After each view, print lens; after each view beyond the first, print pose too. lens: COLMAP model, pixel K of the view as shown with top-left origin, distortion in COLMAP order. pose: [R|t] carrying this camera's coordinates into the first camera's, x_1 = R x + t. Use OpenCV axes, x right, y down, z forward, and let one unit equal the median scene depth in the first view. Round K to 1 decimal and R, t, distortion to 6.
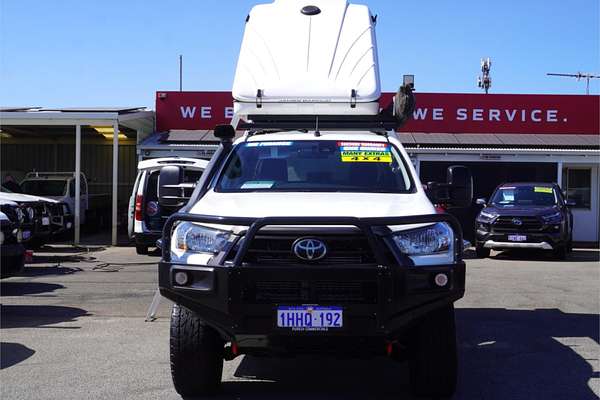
lens RADIAL K [[1093.6, 0, 300.0], [0, 1093.6, 200.0], [0, 0, 1]] dist [0.007436, 0.061924]
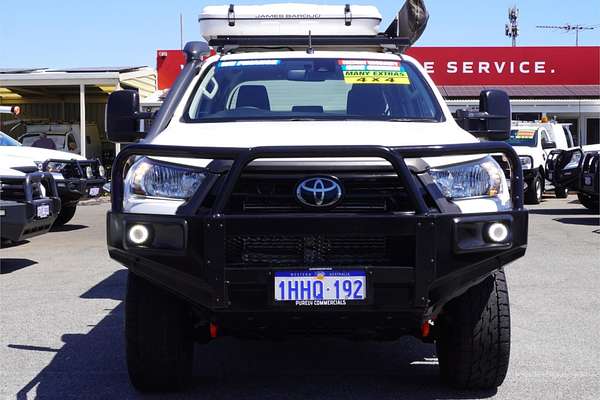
lens RADIAL K [[1093.6, 0, 300.0], [0, 1093.6, 200.0], [0, 0, 1]] dist [0.007436, 0.061924]
pose [[0.999138, -0.007534, 0.040830, -0.032089], [0.006174, 0.999425, 0.033327, 0.026497], [-0.041057, -0.033046, 0.998610, 0.286039]]
